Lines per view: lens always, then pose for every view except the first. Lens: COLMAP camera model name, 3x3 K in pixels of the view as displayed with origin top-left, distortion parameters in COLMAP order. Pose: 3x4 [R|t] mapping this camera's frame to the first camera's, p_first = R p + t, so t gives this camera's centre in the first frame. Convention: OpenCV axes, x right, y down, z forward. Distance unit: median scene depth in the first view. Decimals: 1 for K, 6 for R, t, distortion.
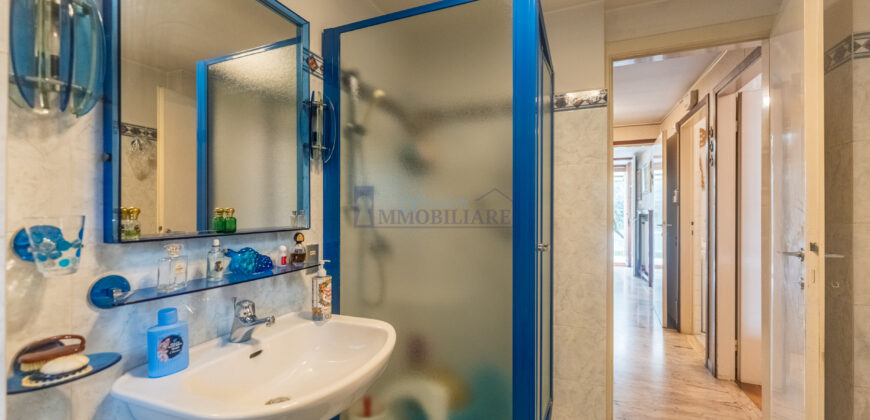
lens RADIAL K [[345.9, 0, 435.8], [0, 345.9, 210.4], [0, 0, 1]] dist [-0.000860, 0.000002]
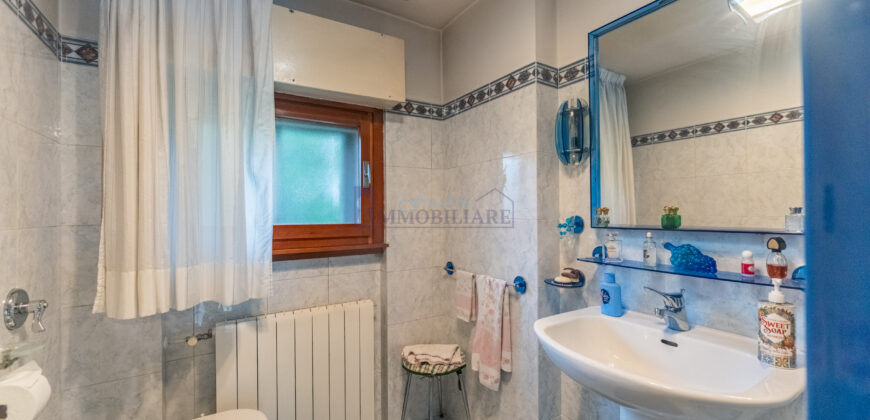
lens RADIAL K [[345.9, 0, 433.8], [0, 345.9, 210.6], [0, 0, 1]] dist [-0.000860, 0.000002]
pose [[-0.574868, -0.004536, -0.818233, 0.819087], [0.003680, 0.999960, -0.008129, 0.013662], [0.818238, -0.007684, -0.574829, 1.089264]]
